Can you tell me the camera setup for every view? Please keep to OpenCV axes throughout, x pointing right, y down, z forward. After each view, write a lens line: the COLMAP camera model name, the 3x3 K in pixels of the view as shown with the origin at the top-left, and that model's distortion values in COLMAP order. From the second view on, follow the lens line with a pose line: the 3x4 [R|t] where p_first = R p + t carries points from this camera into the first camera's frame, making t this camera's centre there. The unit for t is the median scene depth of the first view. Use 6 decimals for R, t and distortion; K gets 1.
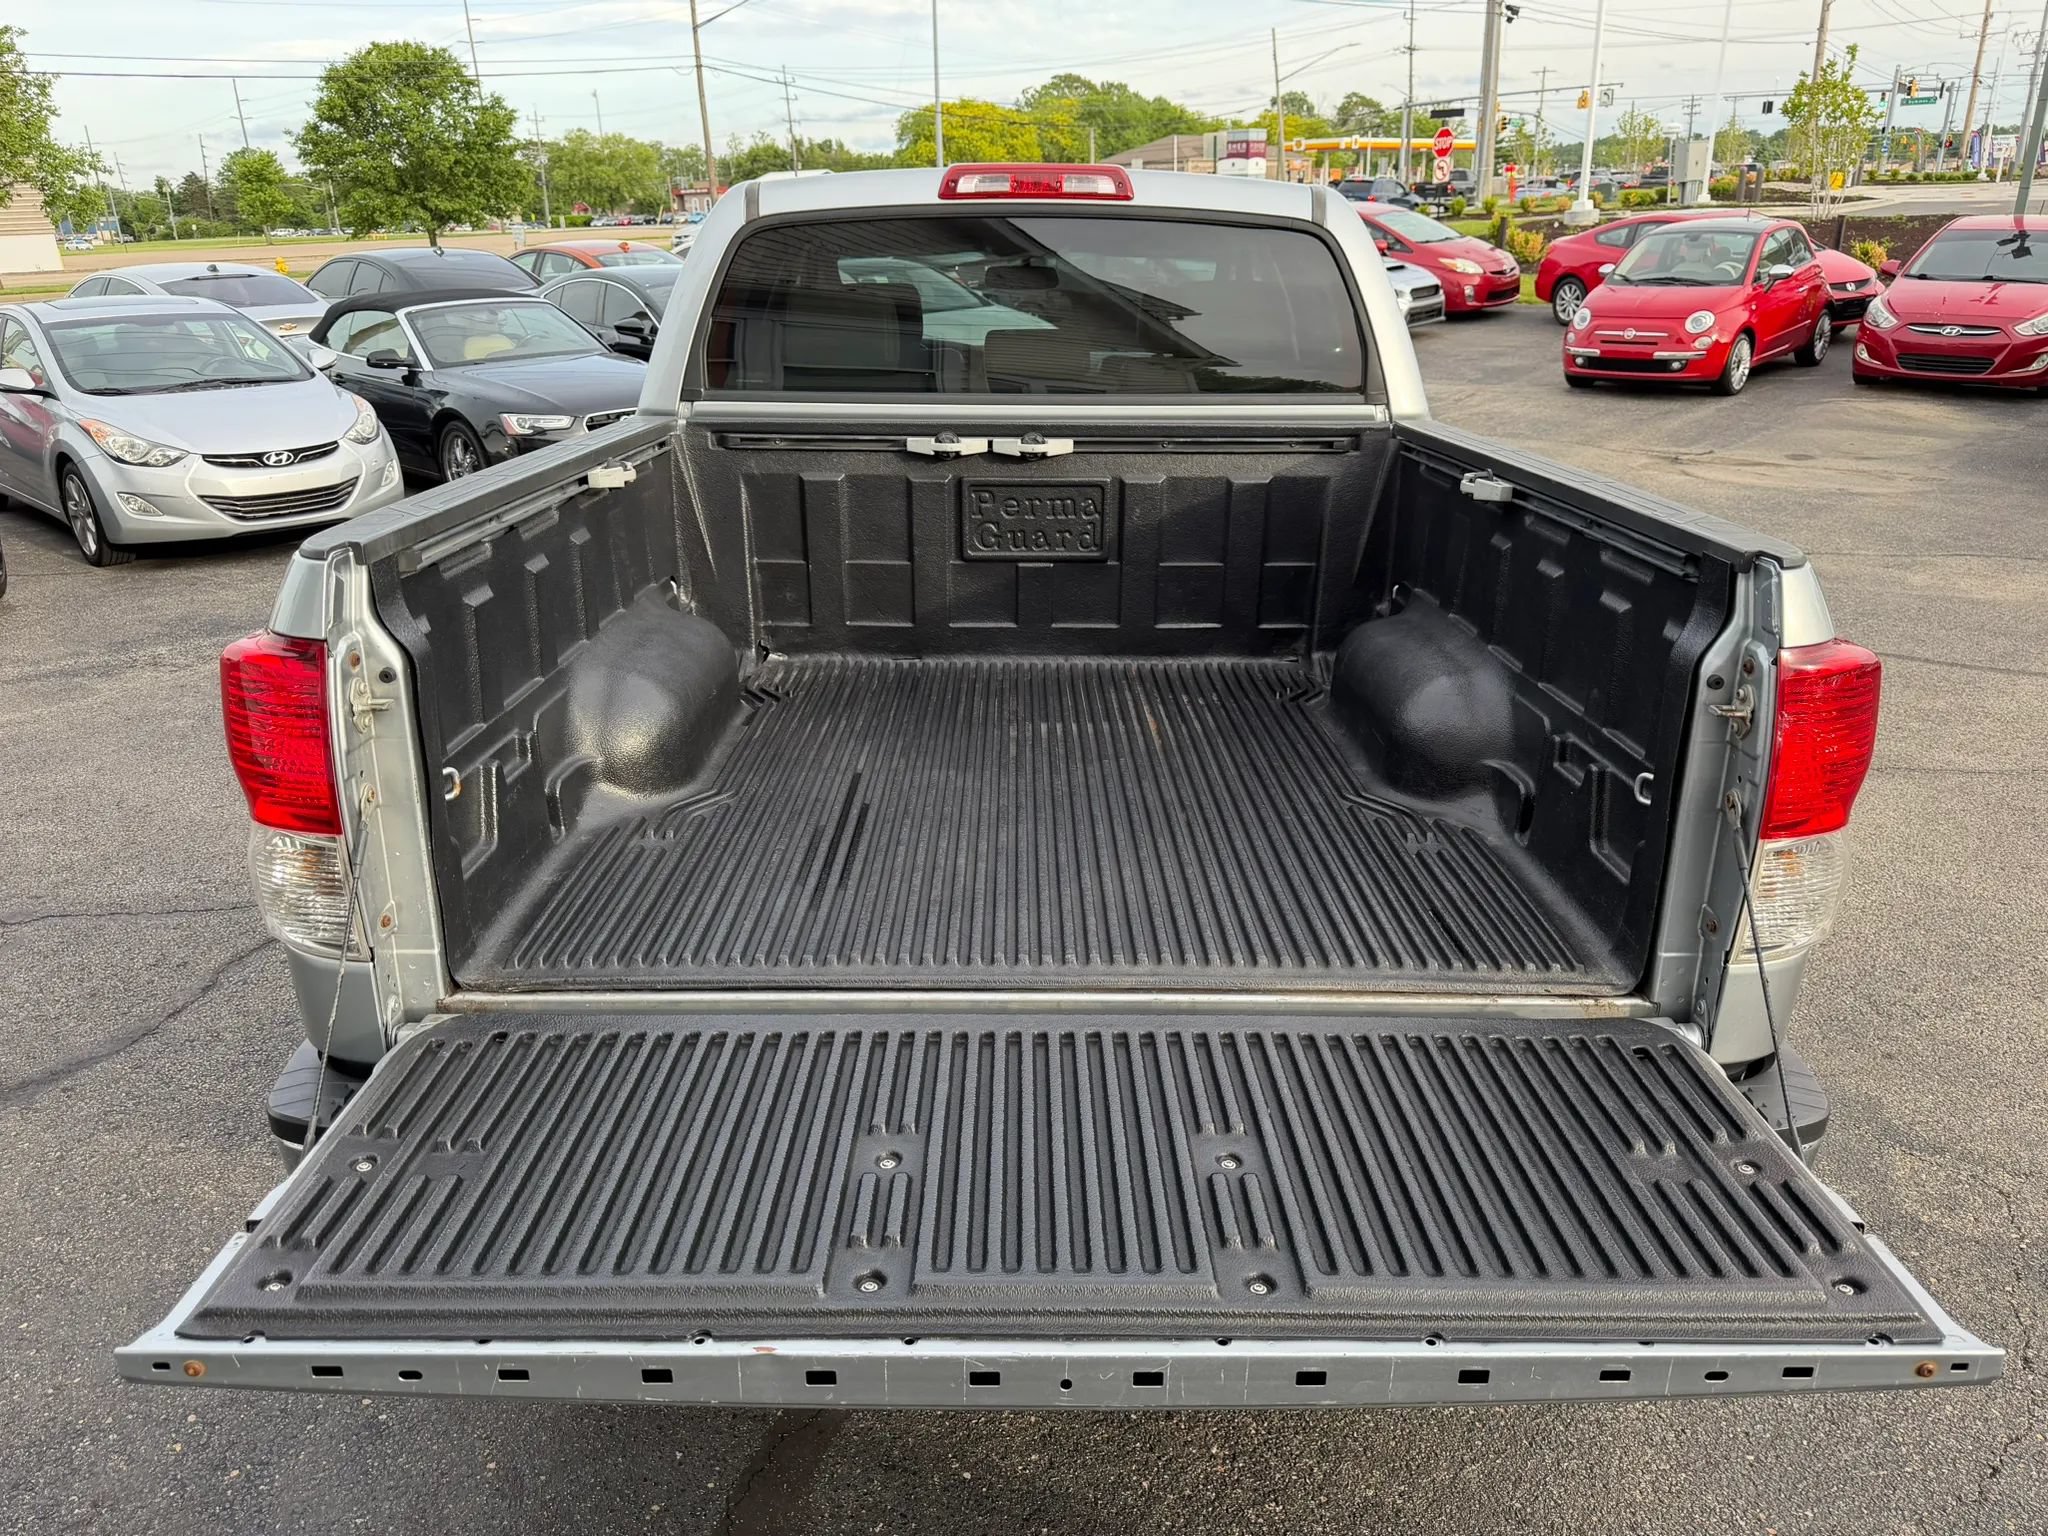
lens RADIAL K [[1495.7, 0, 1018.1], [0, 1495.7, 793.9], [0, 0, 1]] dist [-0.008996, 0.006066]
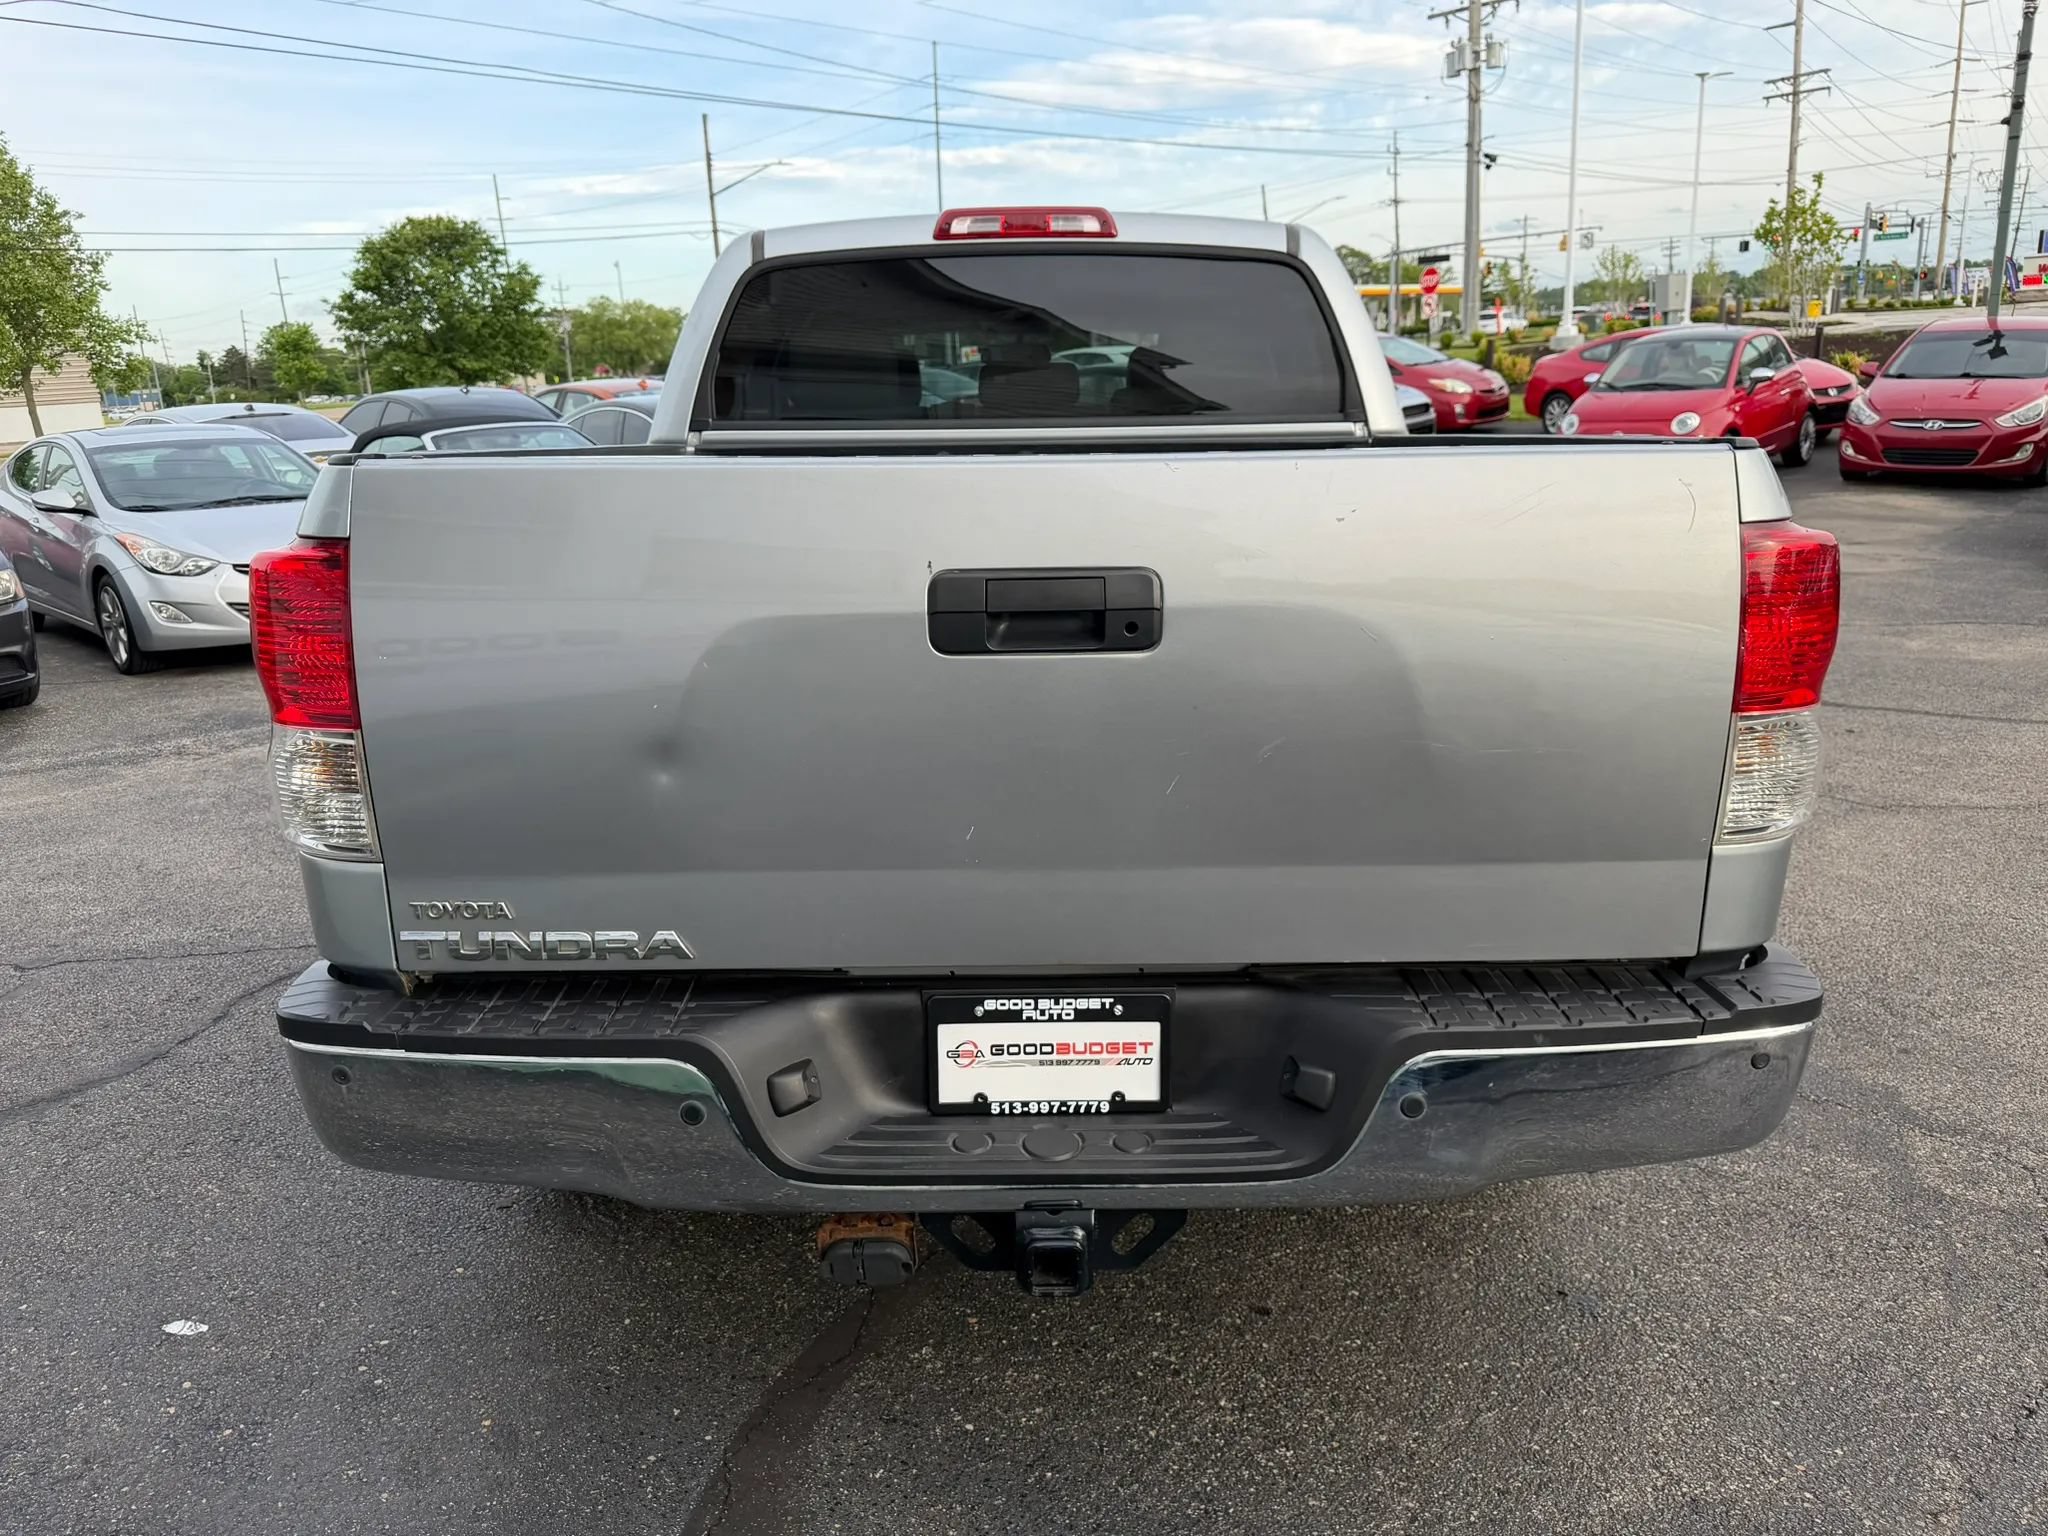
lens RADIAL K [[1495.5, 0, 1007.8], [0, 1495.5, 770.6], [0, 0, 1]] dist [-0.002912, -0.000719]
pose [[0.999685, -0.019691, -0.015535, 0.001605], [0.017905, 0.994019, -0.107728, 0.014904], [0.017563, 0.107416, 0.994059, -0.002212]]
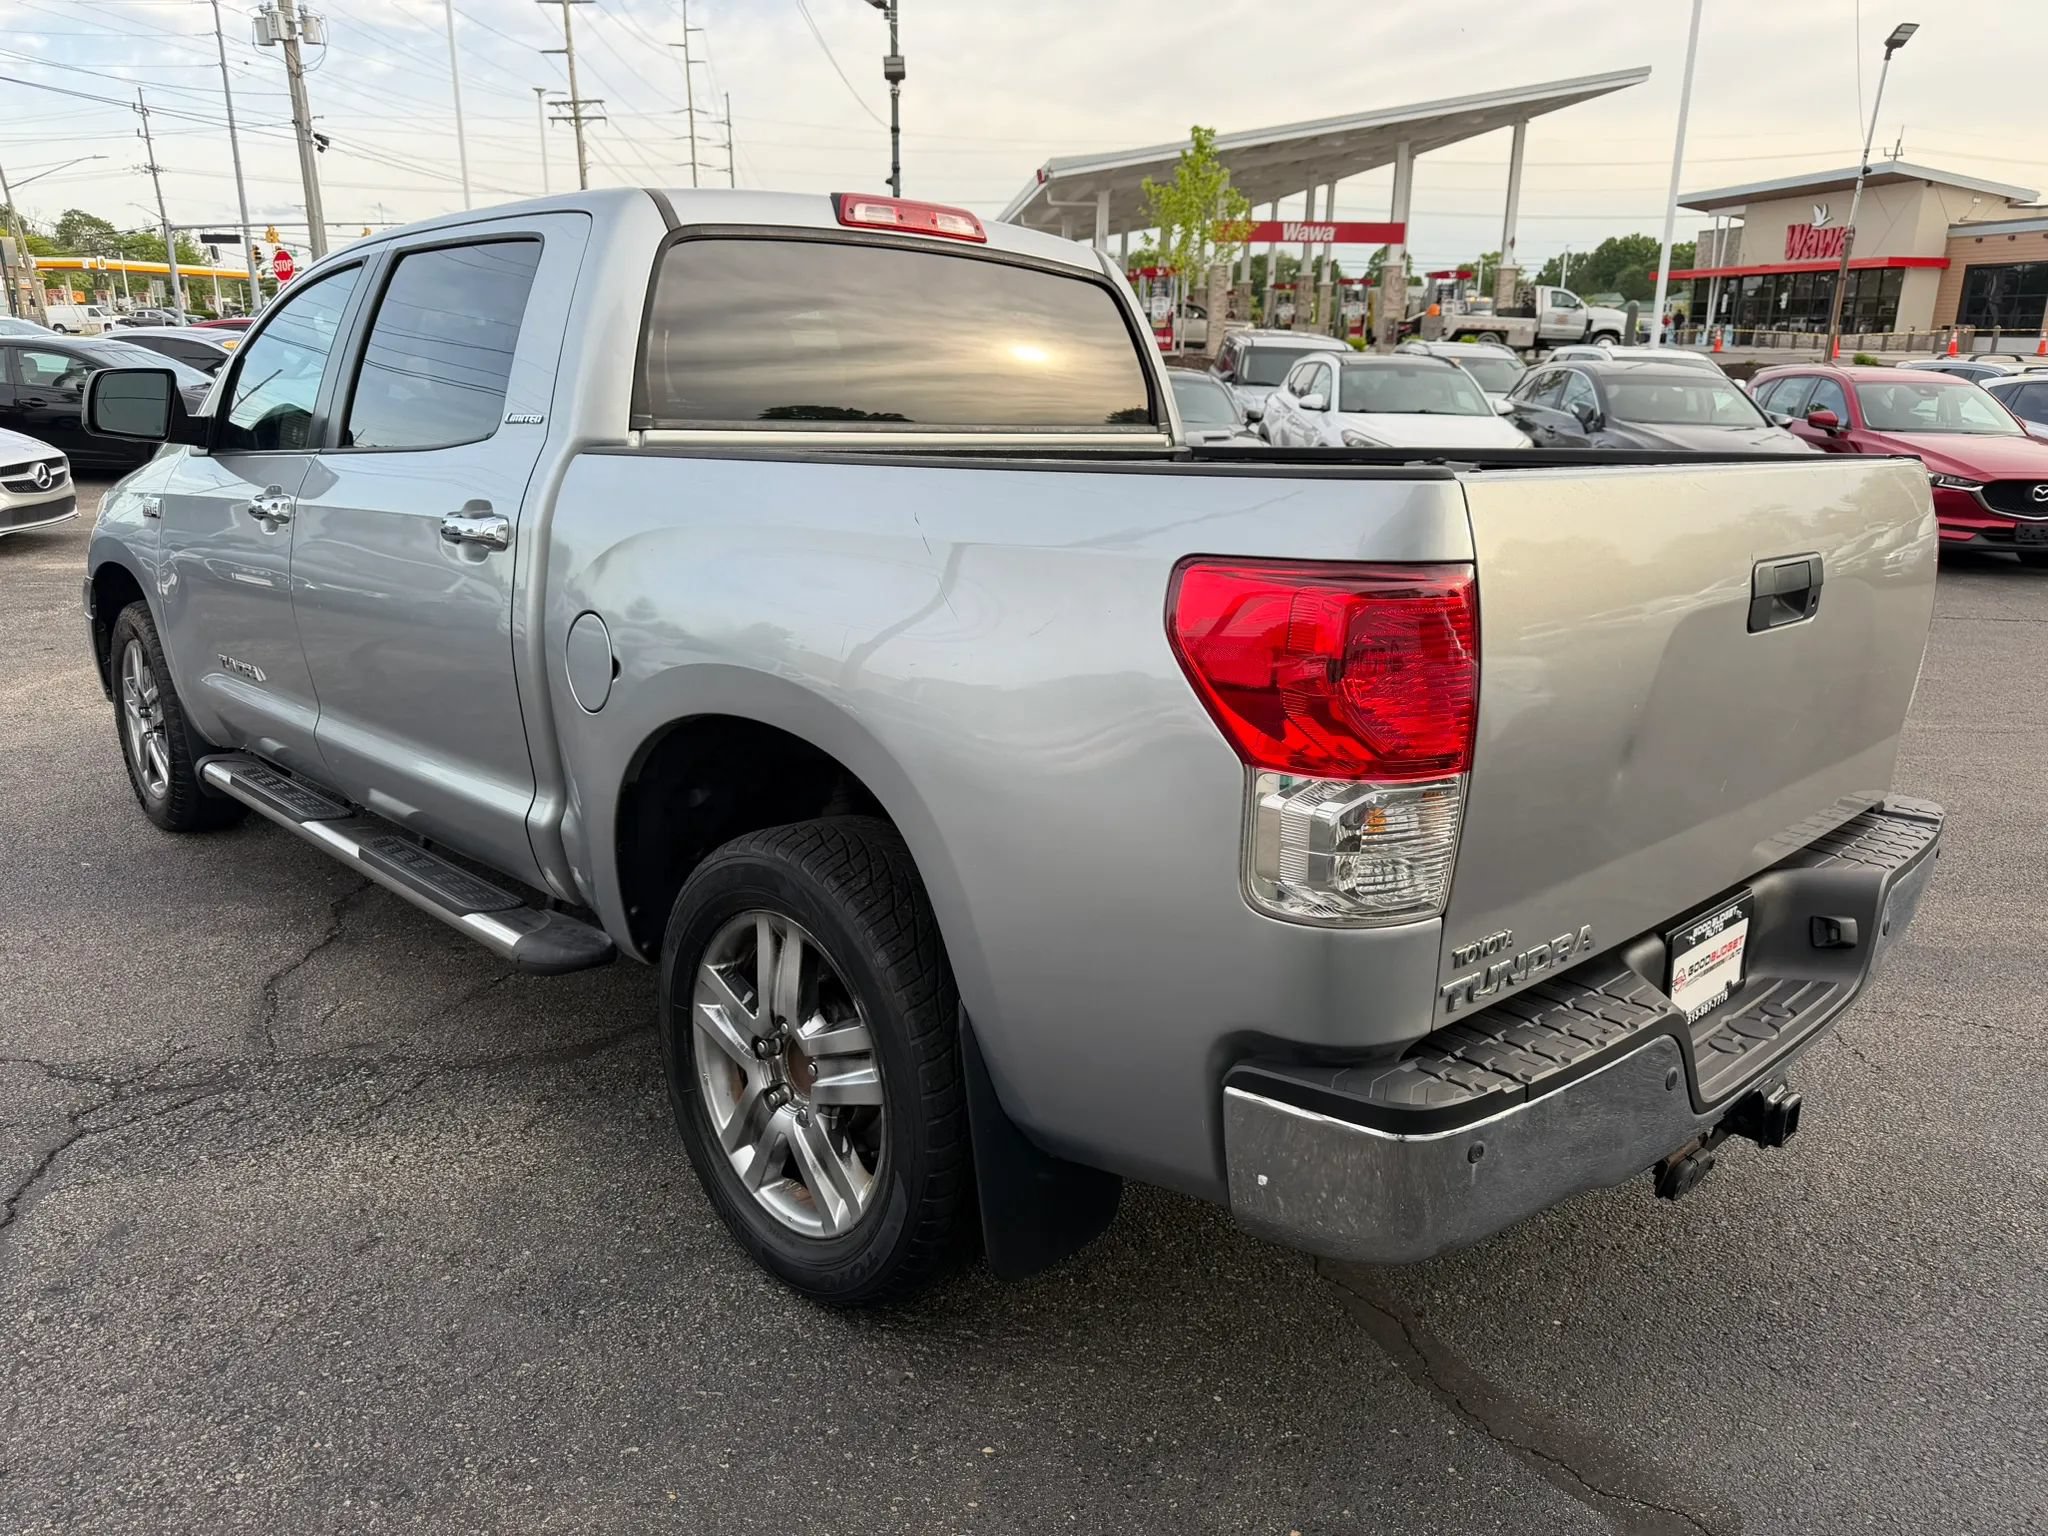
lens RADIAL K [[1497.0, 0, 1020.9], [0, 1497.0, 777.1], [0, 0, 1]] dist [0.006026, 0.000494]
pose [[0.727530, -0.162121, 0.666646, -0.113045], [0.224543, 0.974431, -0.008079, -0.002584], [-0.648291, 0.155568, 0.745331, 0.041959]]
